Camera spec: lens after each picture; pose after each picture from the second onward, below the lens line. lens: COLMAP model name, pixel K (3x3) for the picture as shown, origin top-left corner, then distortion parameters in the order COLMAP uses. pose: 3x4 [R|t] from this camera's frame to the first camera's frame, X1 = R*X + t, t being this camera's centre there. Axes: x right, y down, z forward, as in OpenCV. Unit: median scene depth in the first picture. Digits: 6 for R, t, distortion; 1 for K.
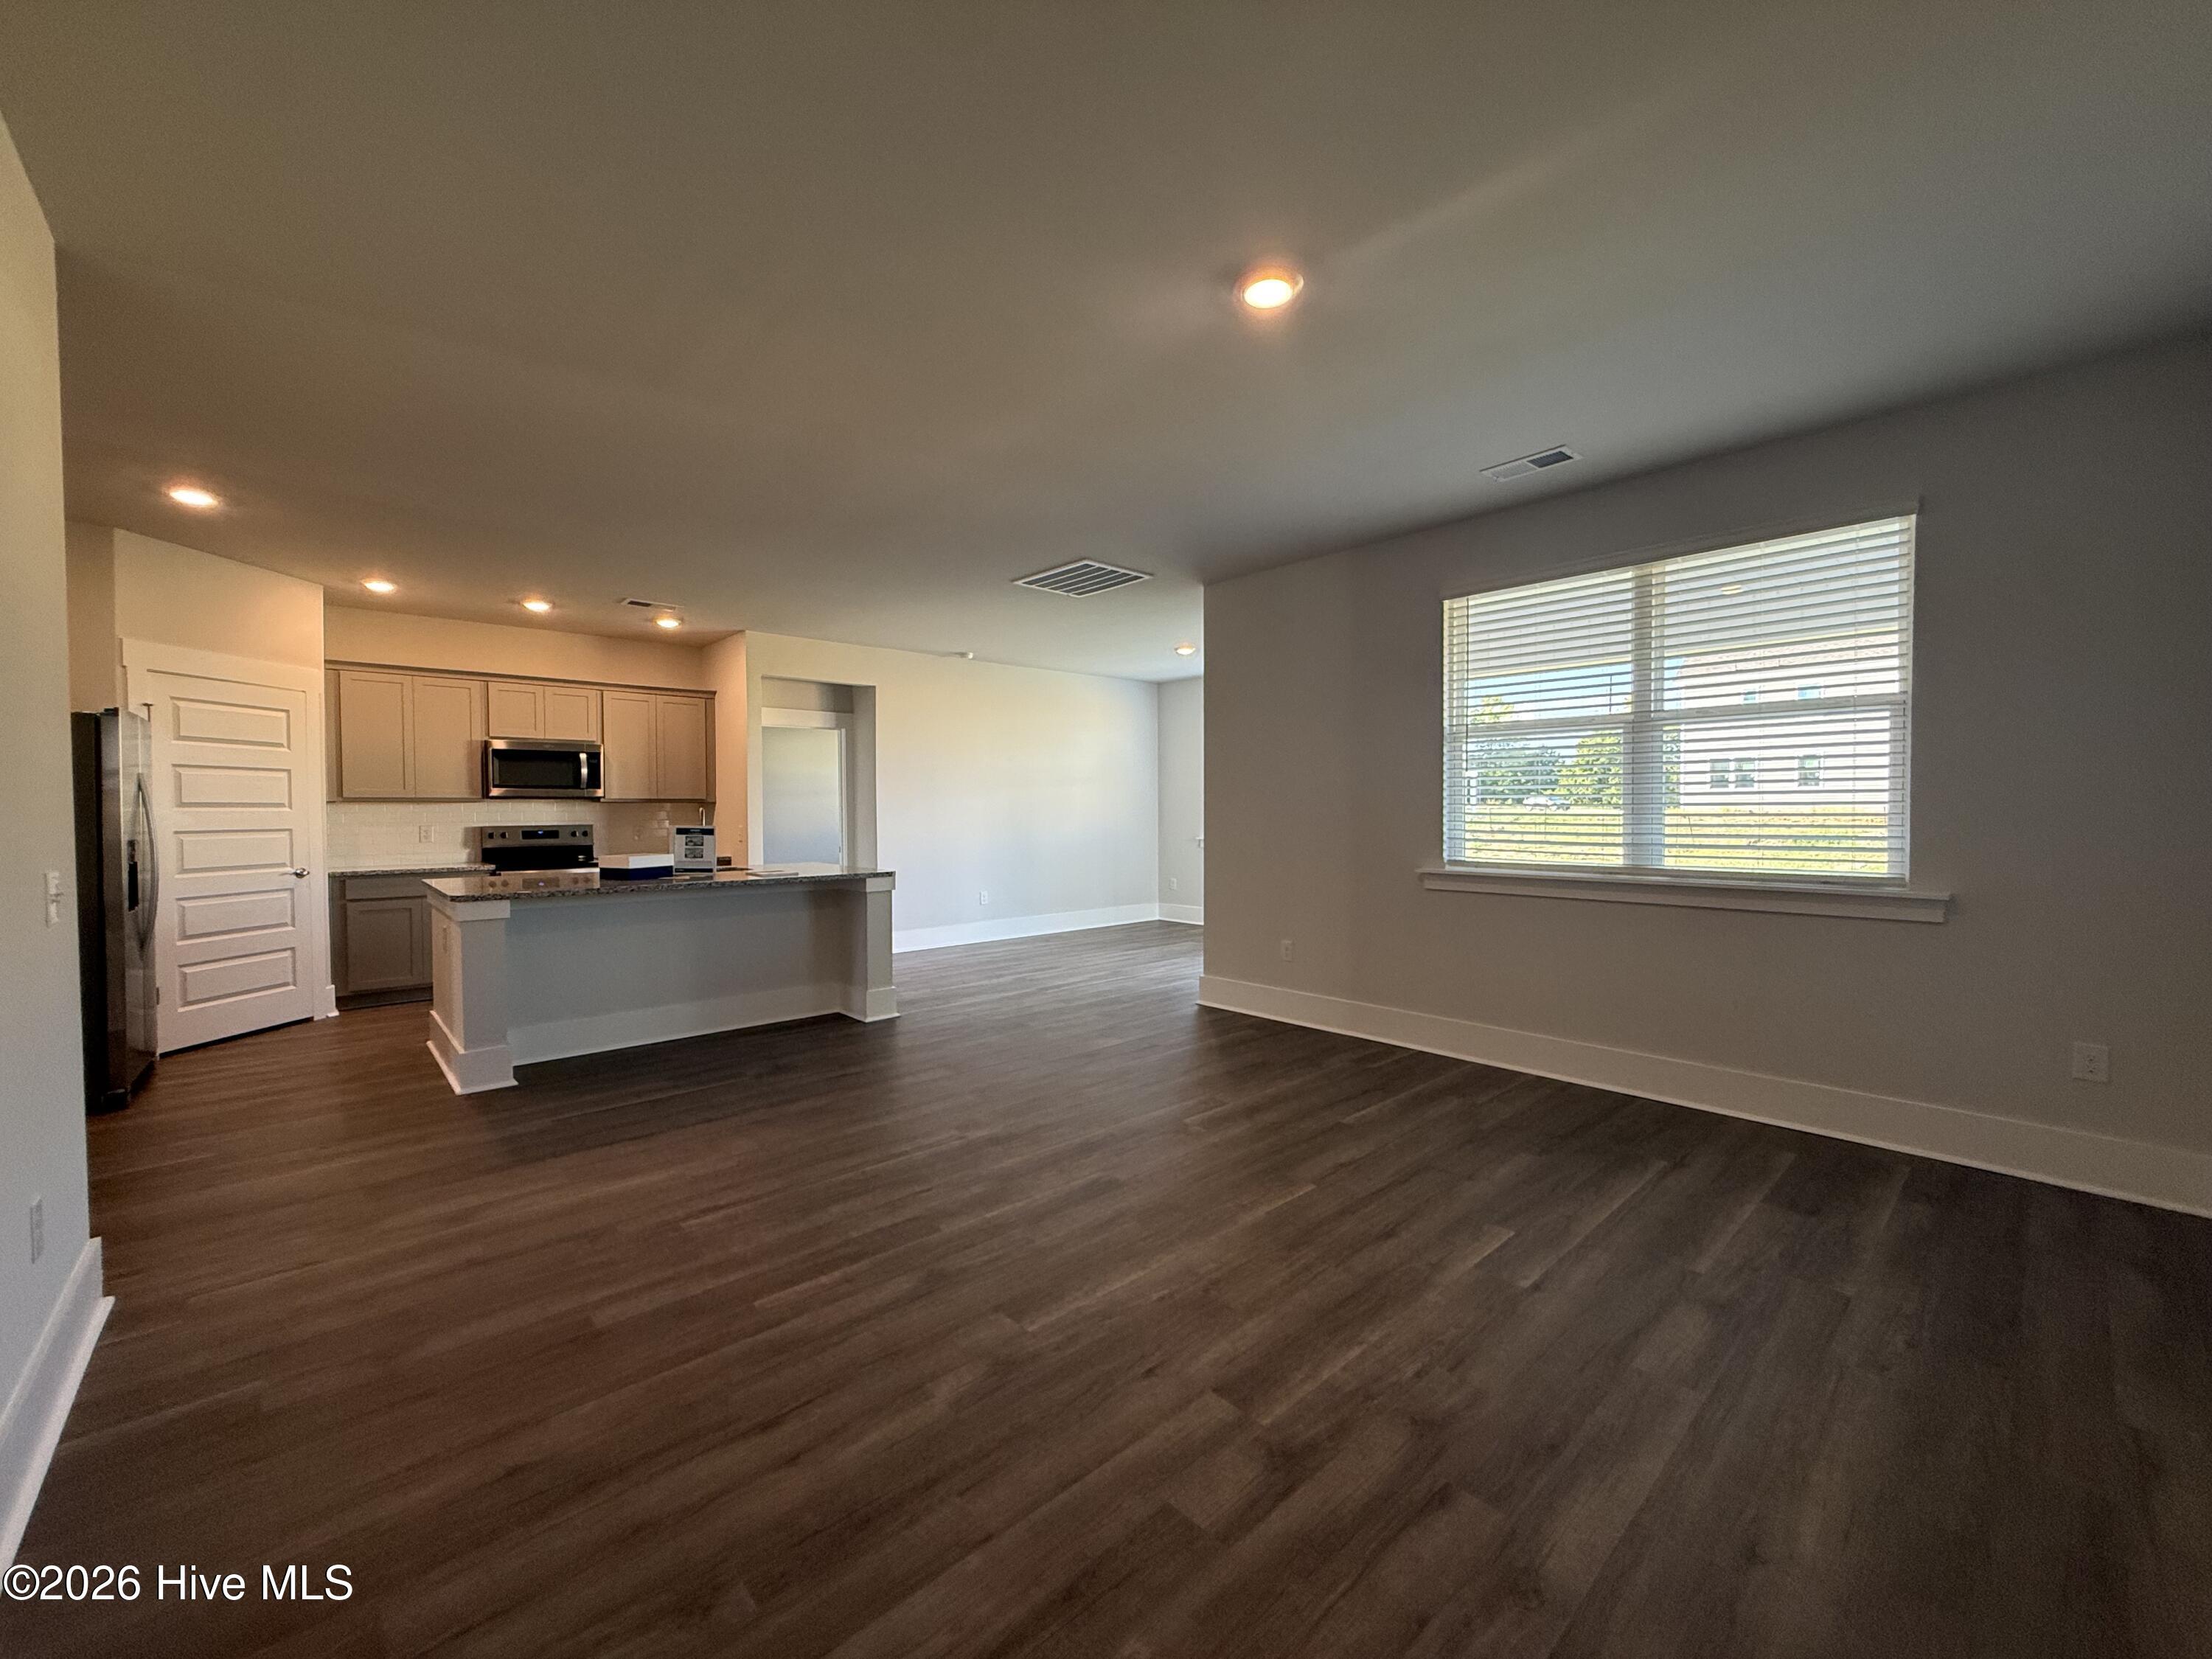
lens RADIAL K [[879.7, 0, 1098.6], [0, 879.7, 828.0], [0, 0, 1]] dist [0.000937, -0.000196]
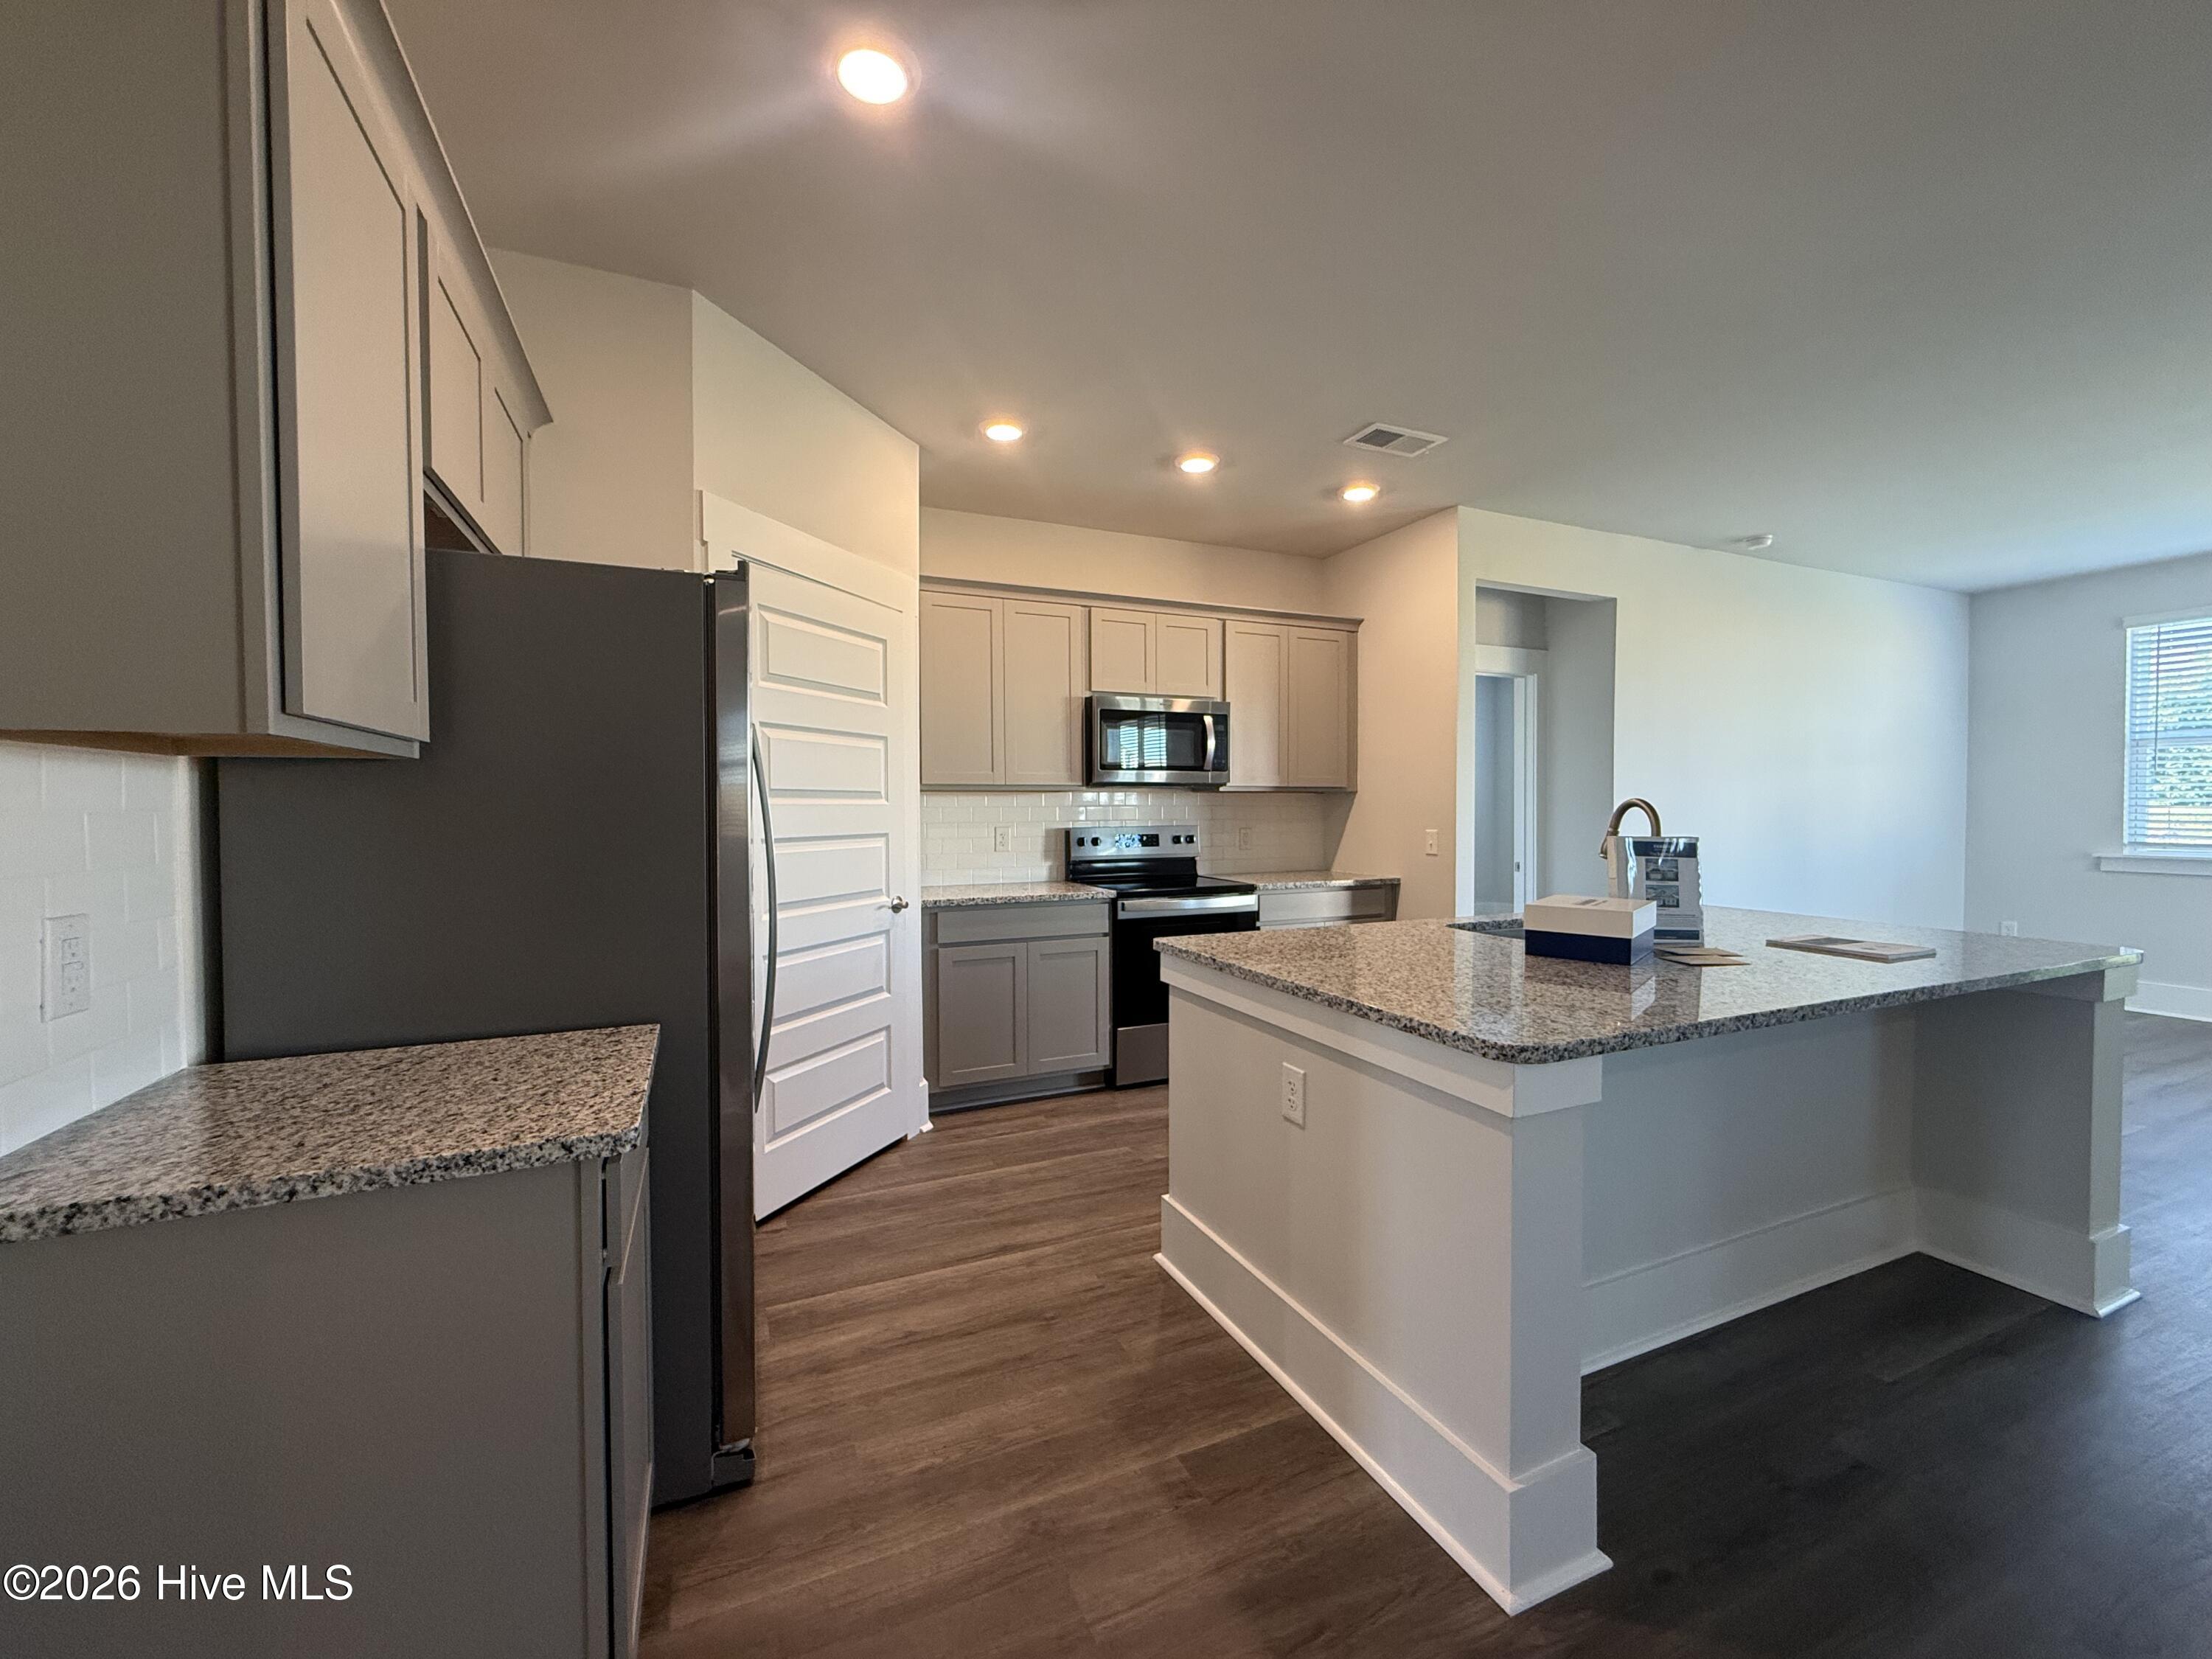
lens RADIAL K [[879.7, 0, 1098.6], [0, 879.7, 828.0], [0, 0, 1]] dist [0.000937, -0.000196]
pose [[0.947681, 0.009781, -0.319070, -0.481007], [-0.007990, 0.999944, 0.006923, -0.006846], [0.319120, -0.004011, 0.947706, 0.384592]]
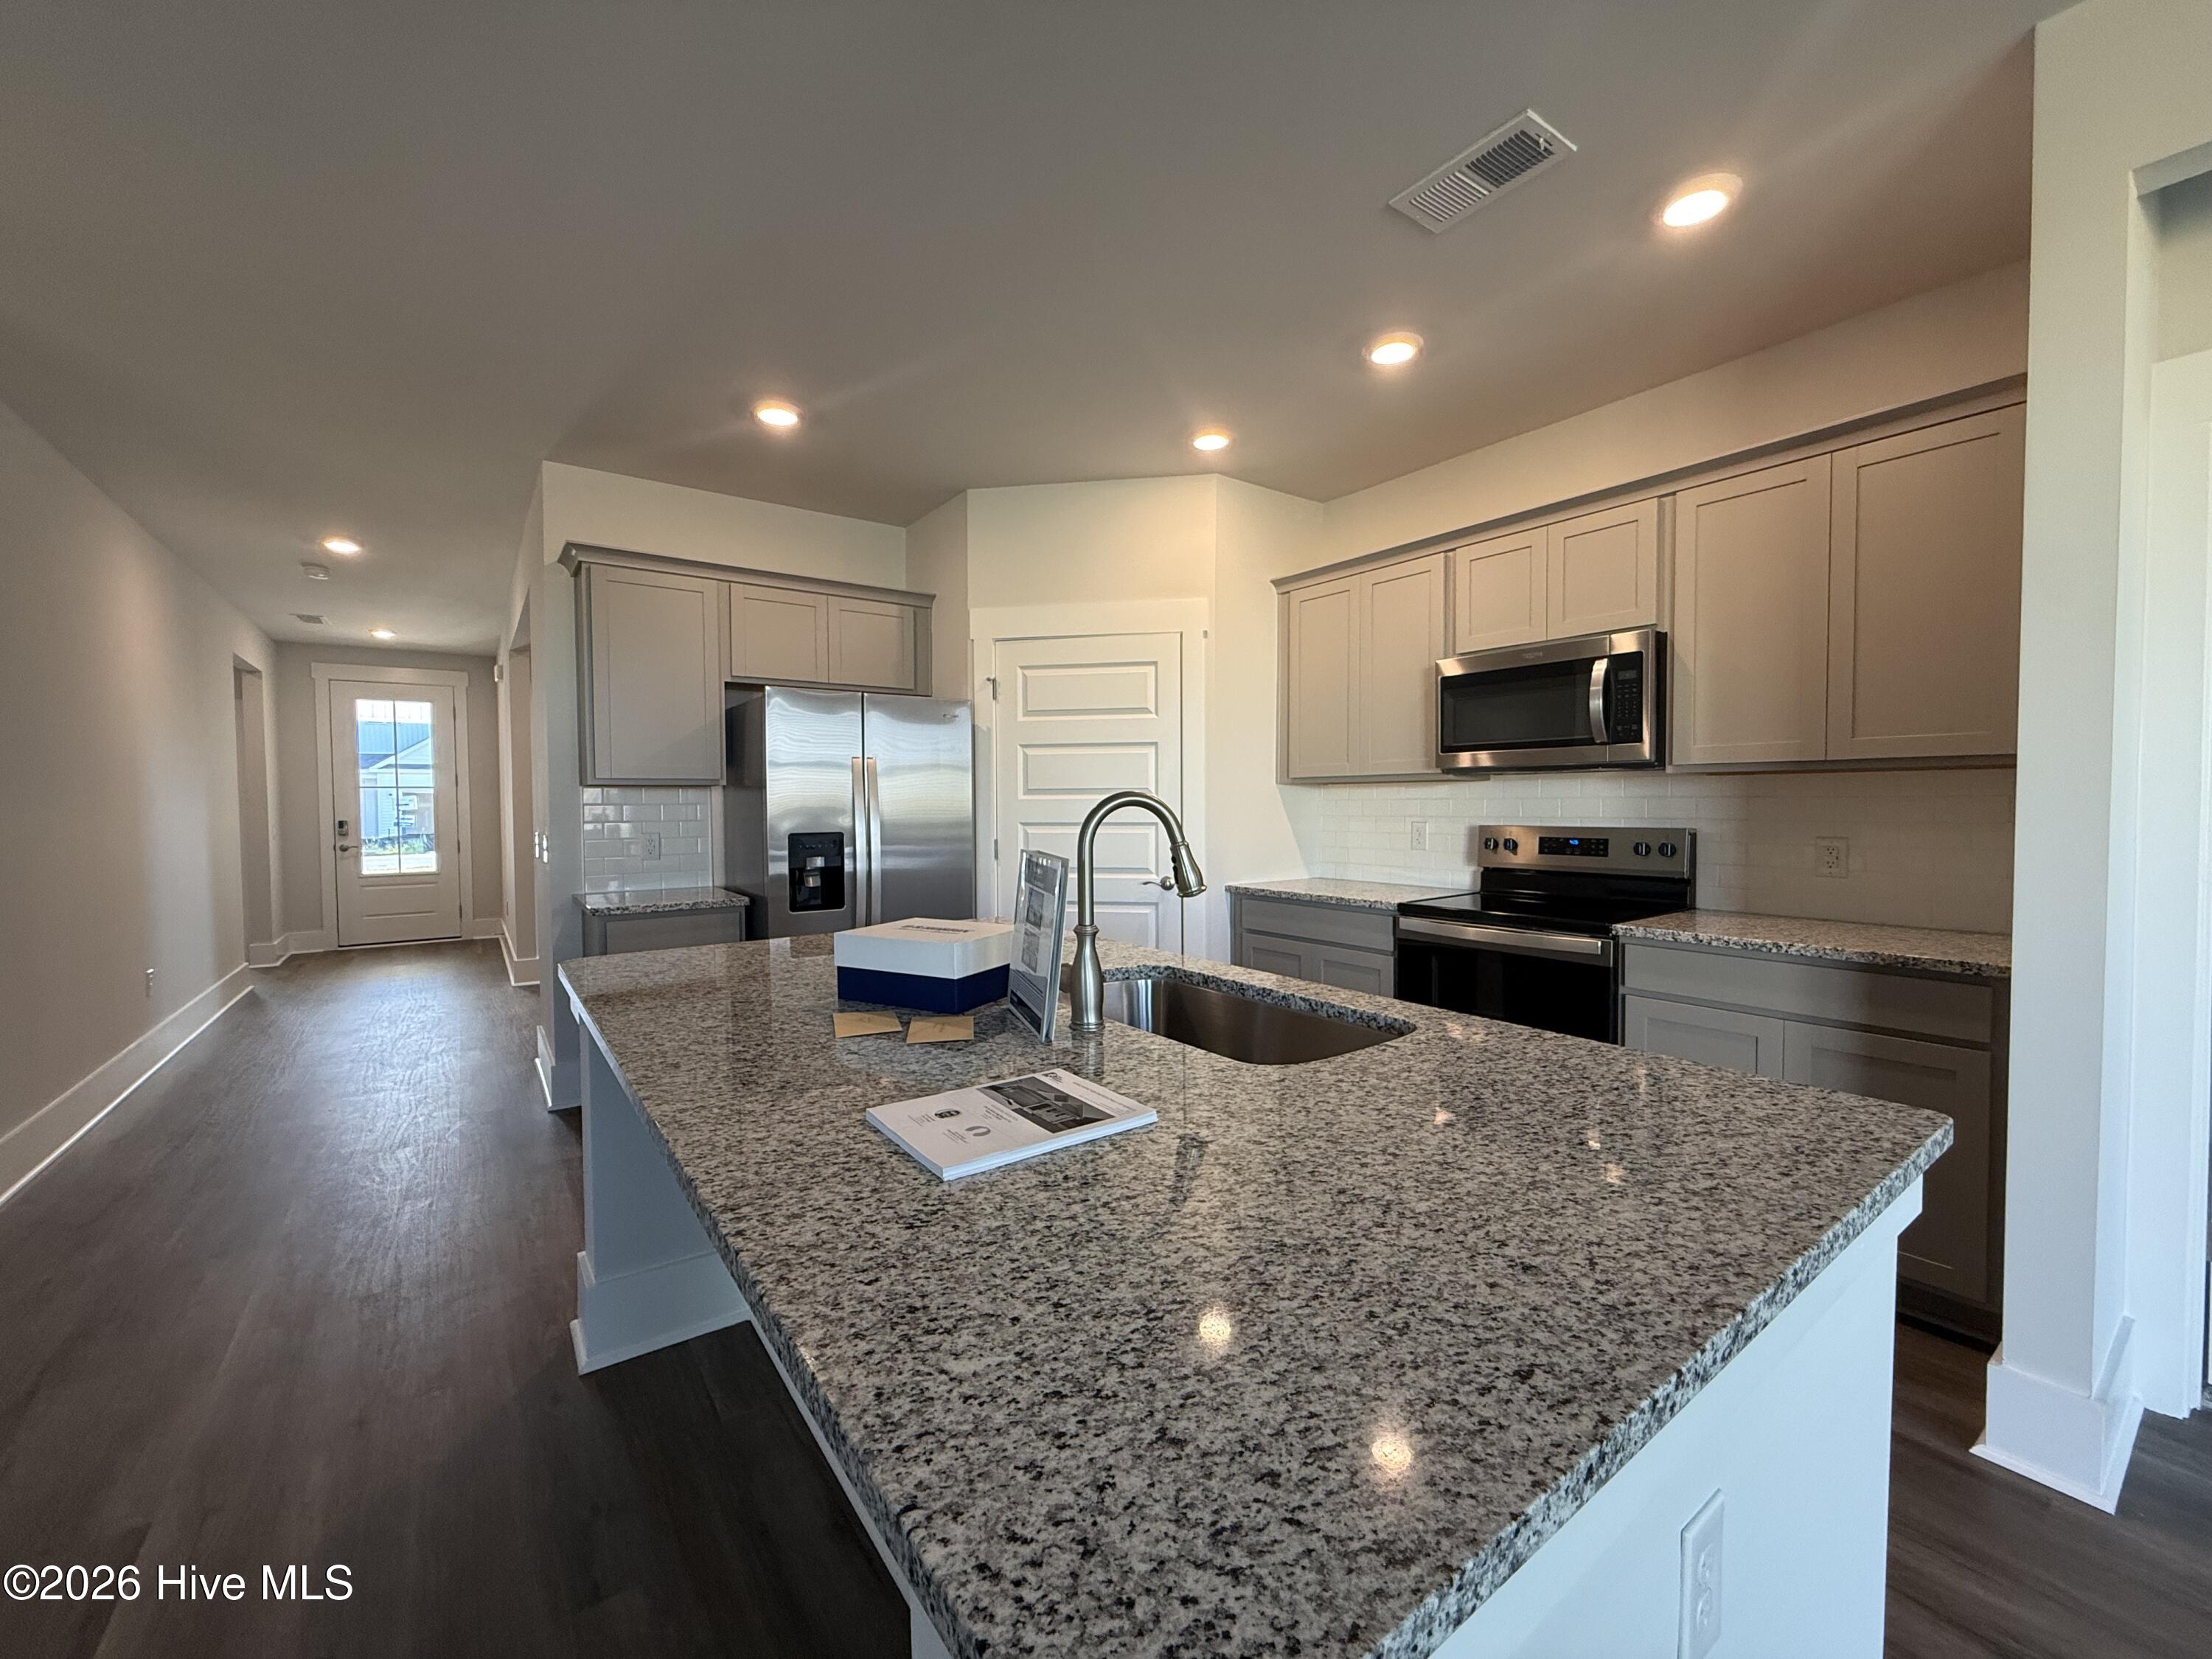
lens RADIAL K [[879.7, 0, 1098.6], [0, 879.7, 828.0], [0, 0, 1]] dist [0.000937, -0.000196]
pose [[-0.108044, 0.038031, -0.993418, -0.146451], [-0.012608, 0.999135, 0.039621, -0.019276], [0.994066, 0.016806, -0.107471, 0.852646]]
